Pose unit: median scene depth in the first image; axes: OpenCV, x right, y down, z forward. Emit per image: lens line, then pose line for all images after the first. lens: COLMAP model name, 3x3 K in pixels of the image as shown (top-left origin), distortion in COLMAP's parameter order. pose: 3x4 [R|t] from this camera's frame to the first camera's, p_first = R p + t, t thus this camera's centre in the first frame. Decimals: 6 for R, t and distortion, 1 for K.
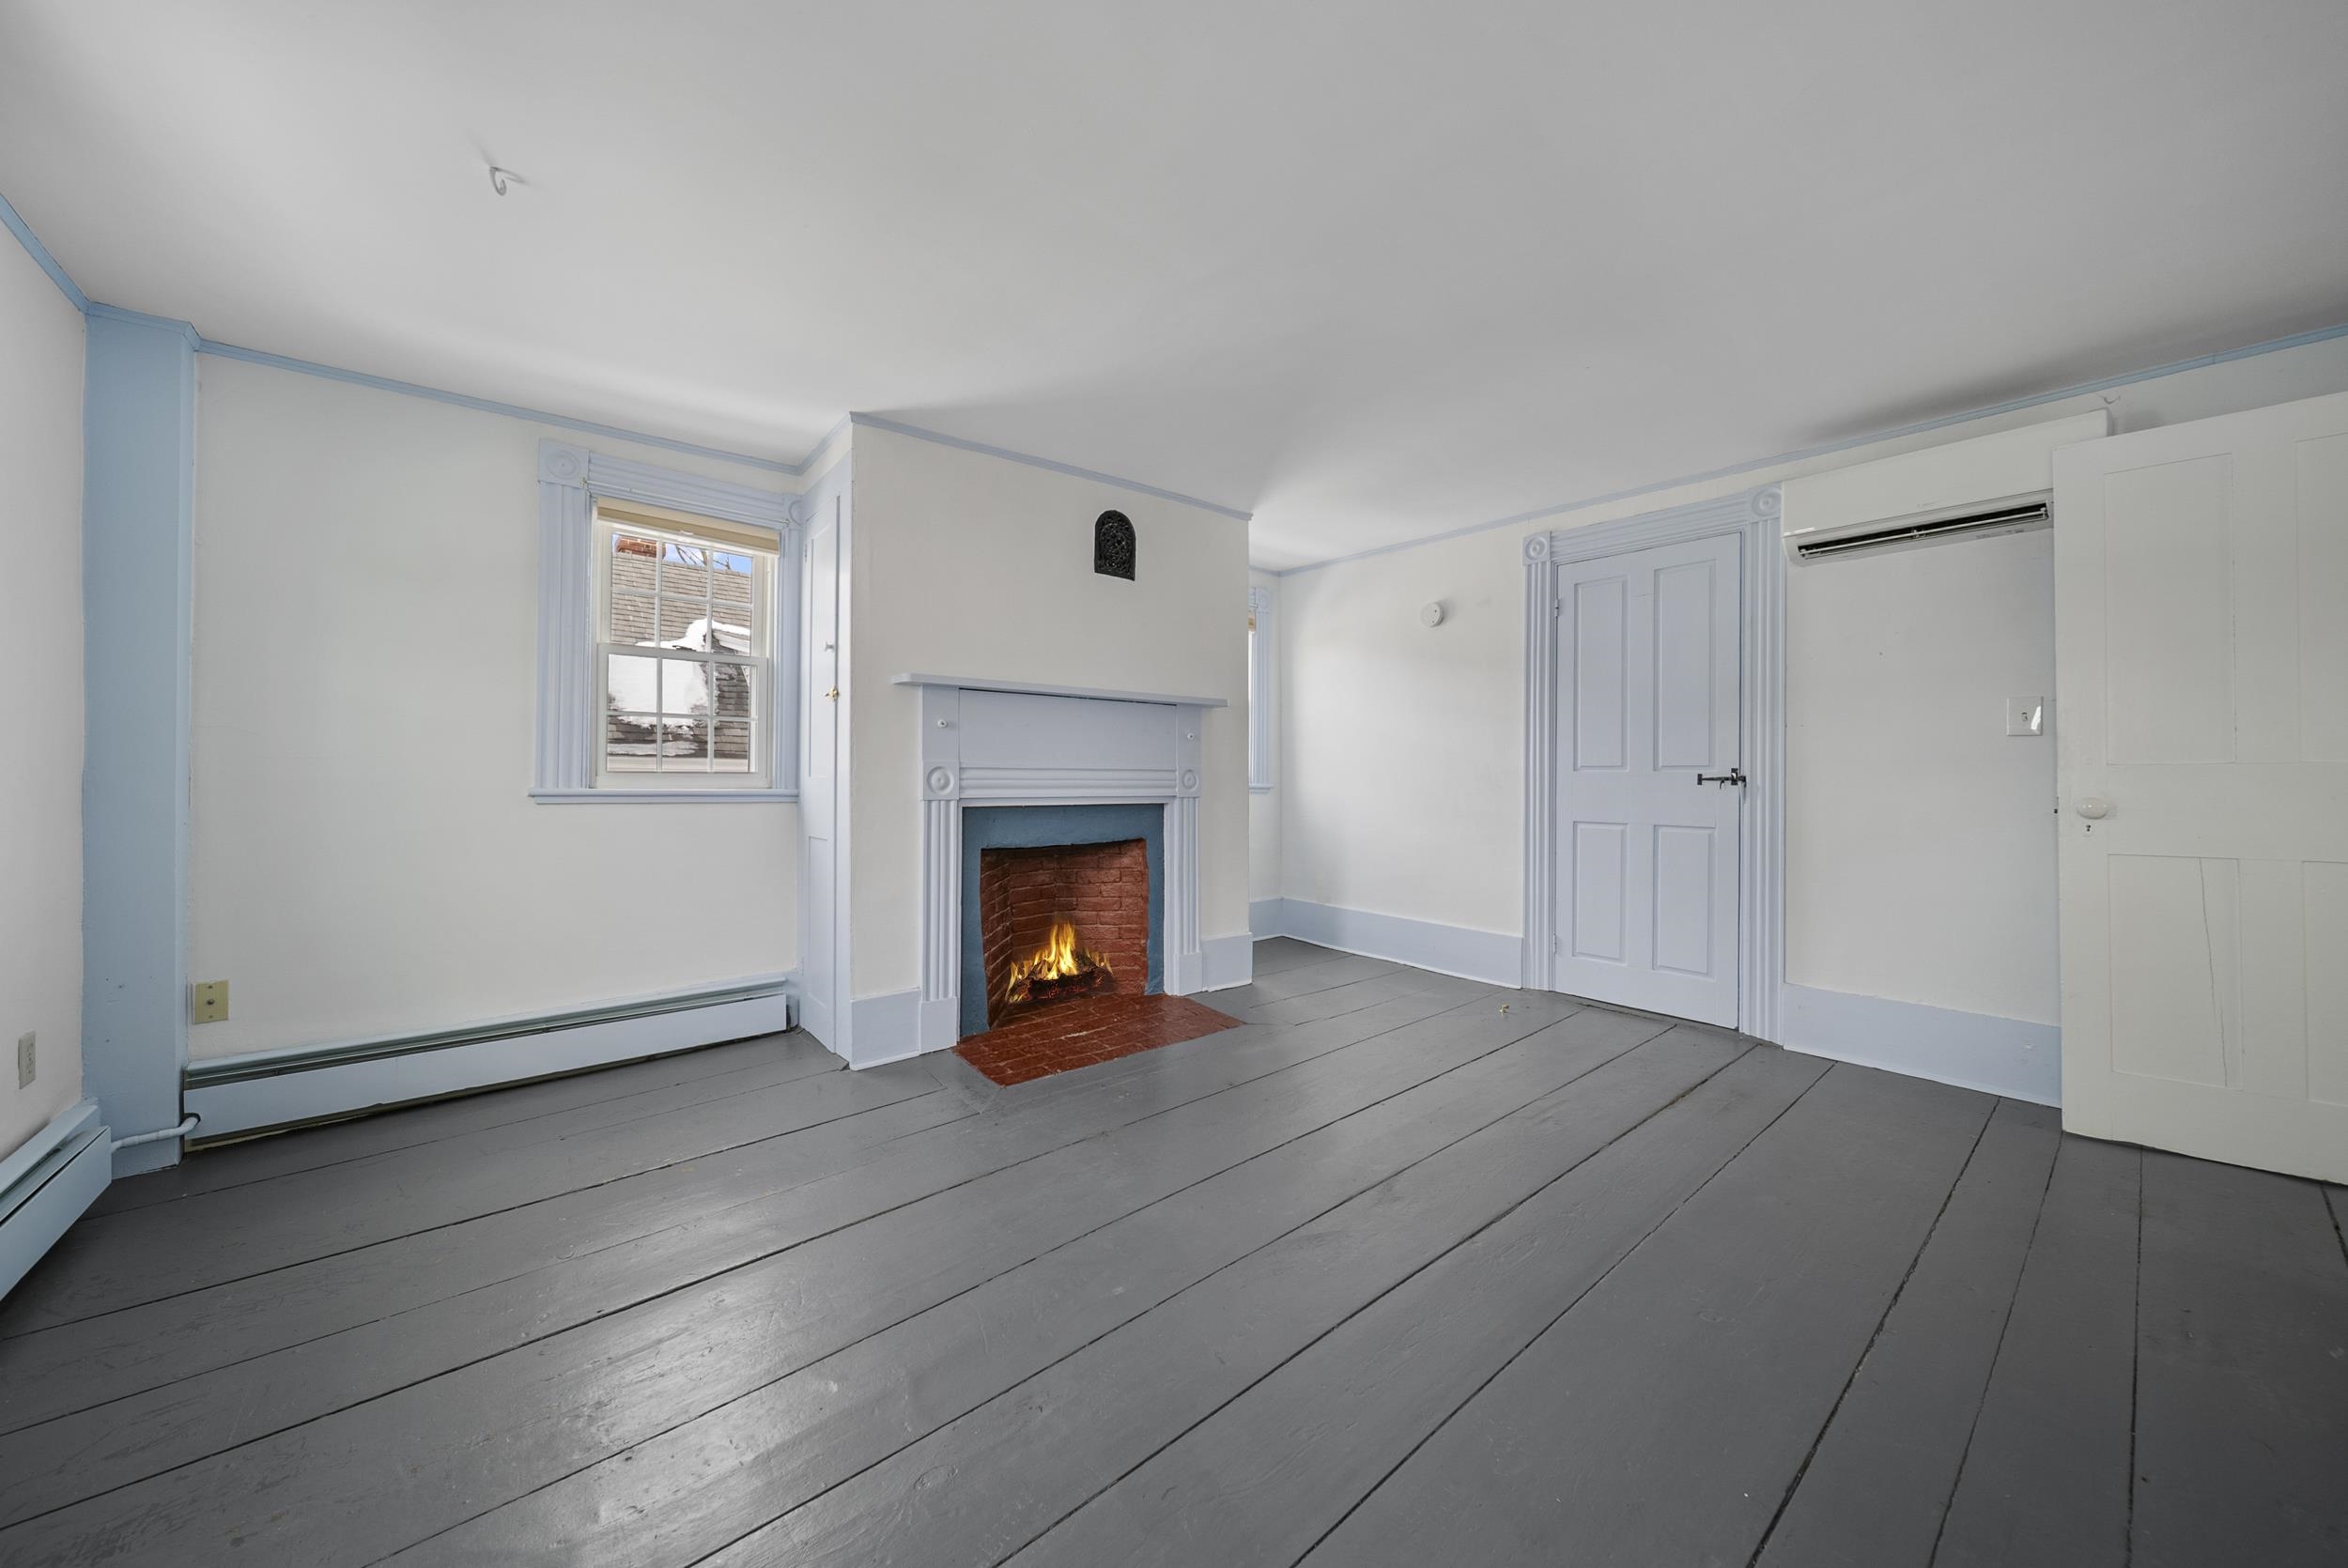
lens RADIAL K [[830.6, 0, 1165.5], [0, 830.6, 785.2], [0, 0, 1]] dist [-0.005341, -0.000330]
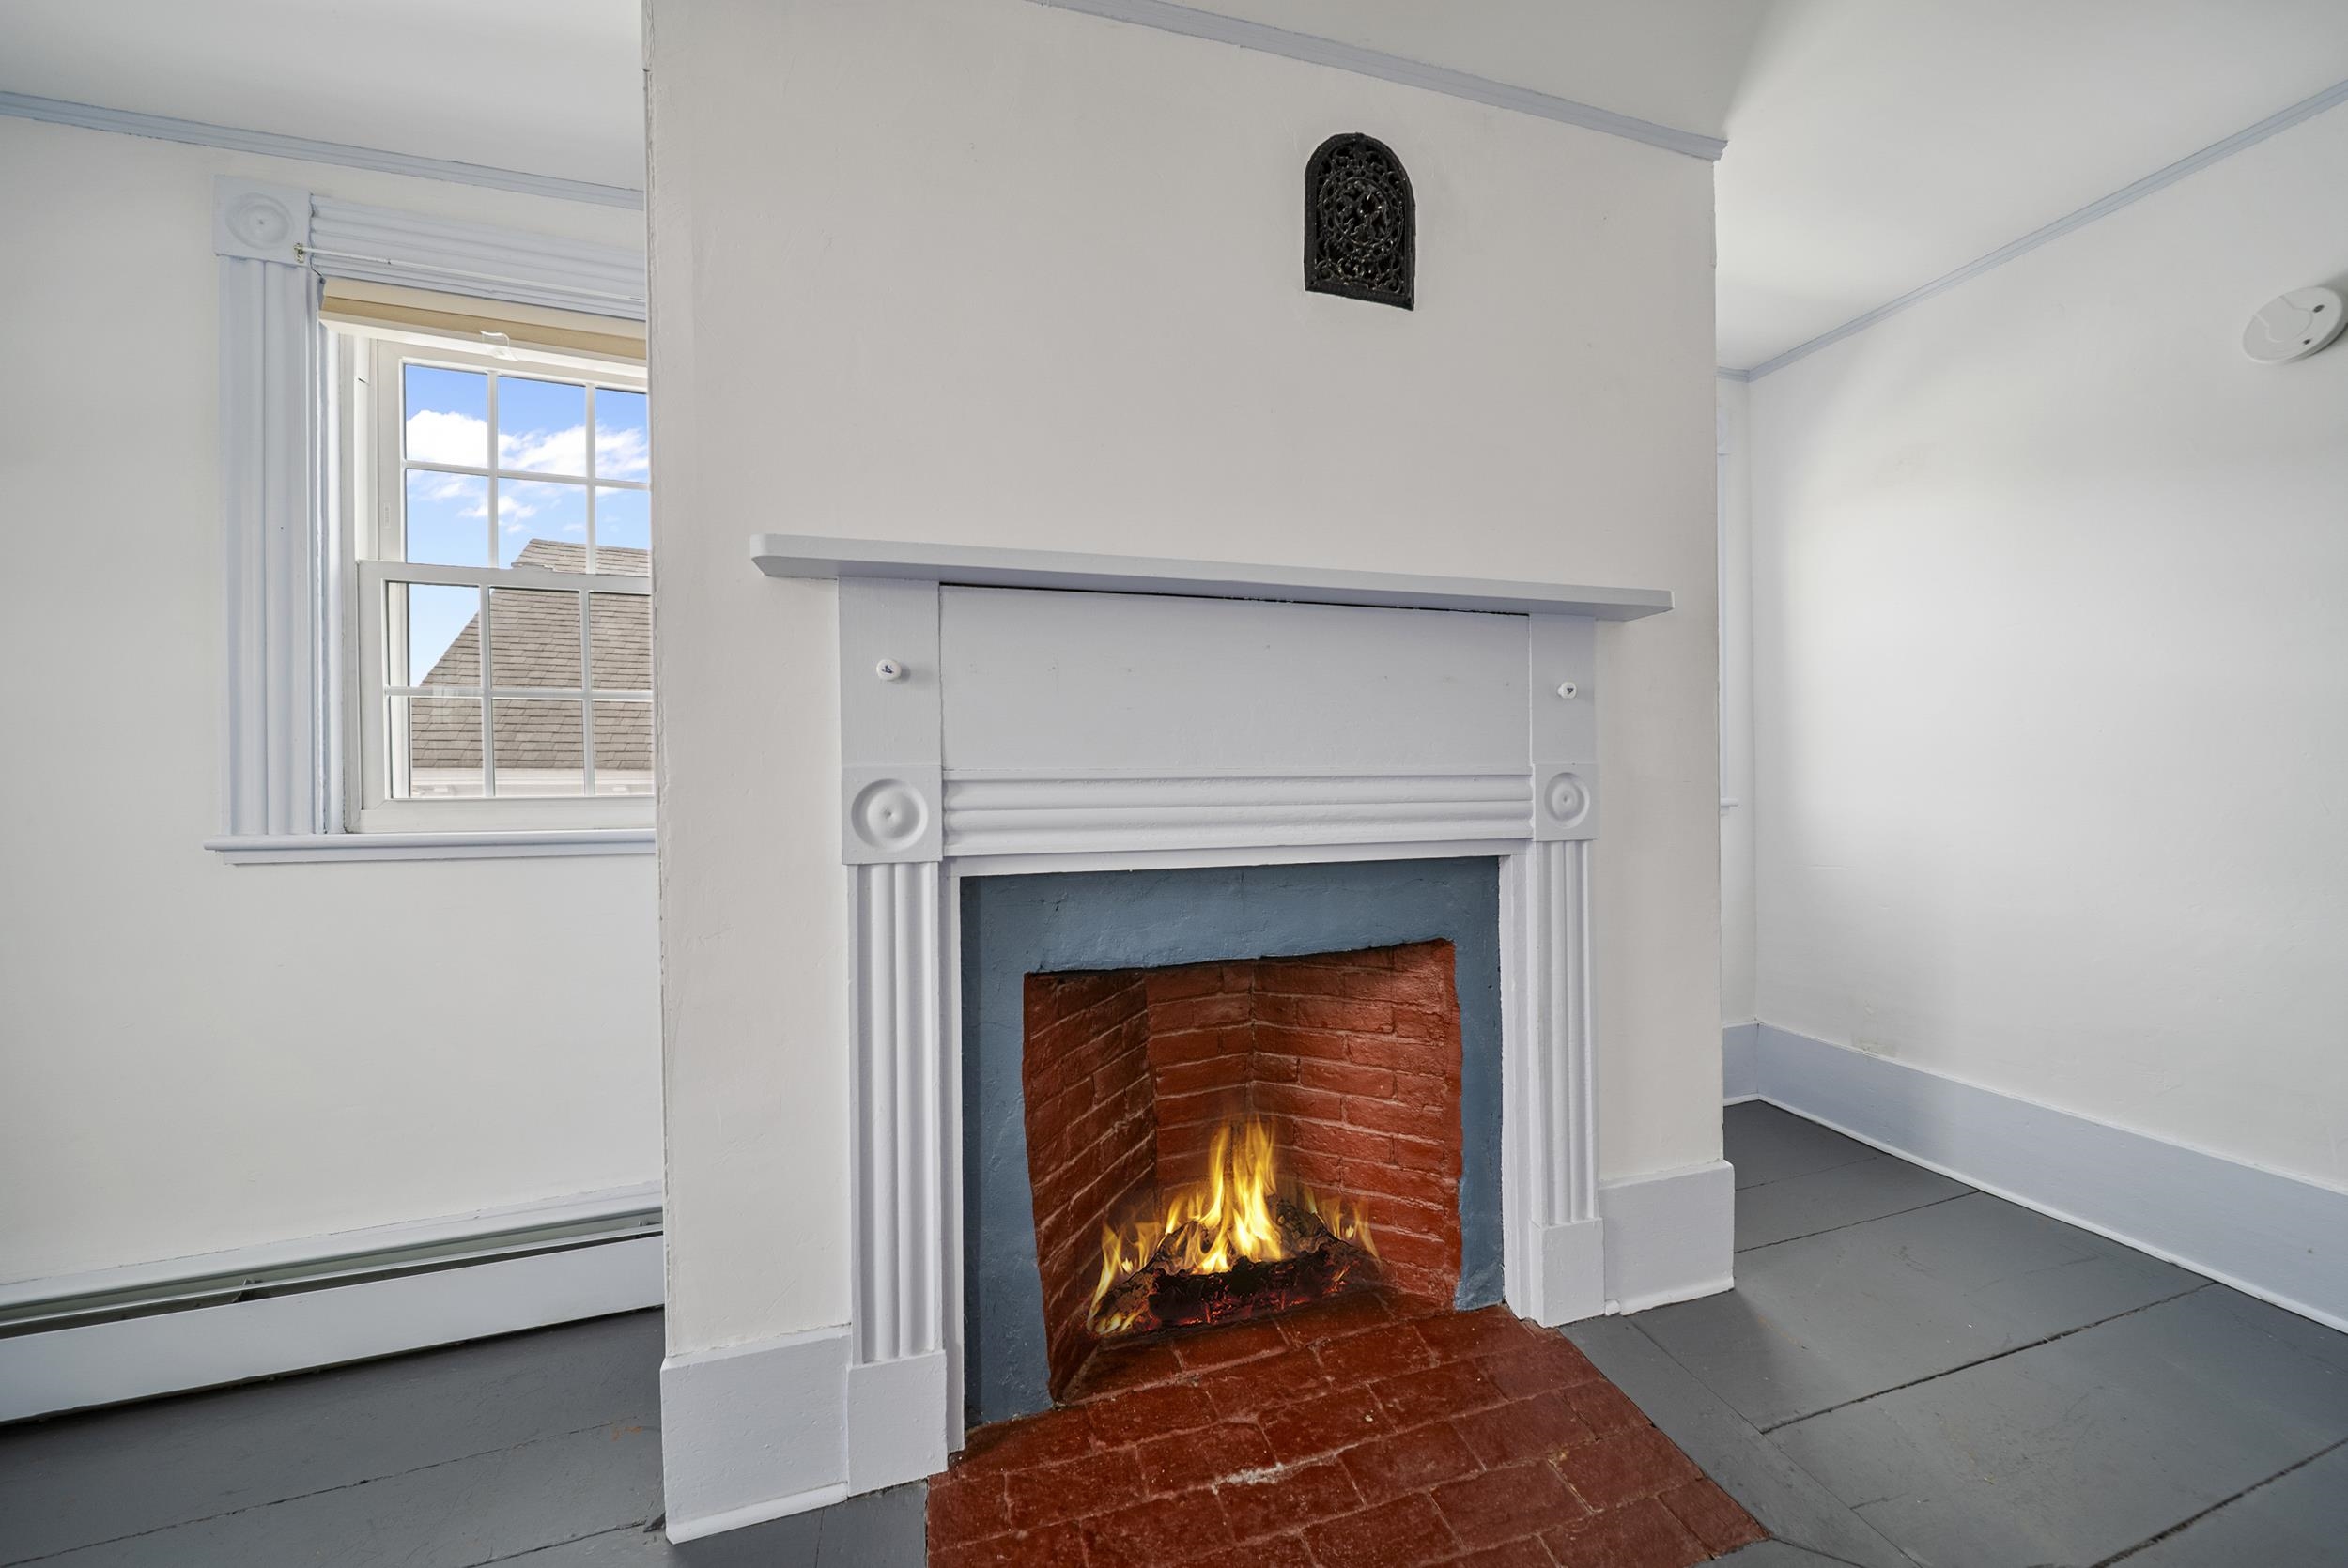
lens RADIAL K [[830.6, 0, 1165.5], [0, 830.6, 785.2], [0, 0, 1]] dist [-0.005341, -0.000330]
pose [[0.923961, -0.011094, -0.382327, 0.003181], [0.011368, 0.999934, -0.001541, -0.015108], [0.382319, -0.002923, 0.924026, 0.573687]]
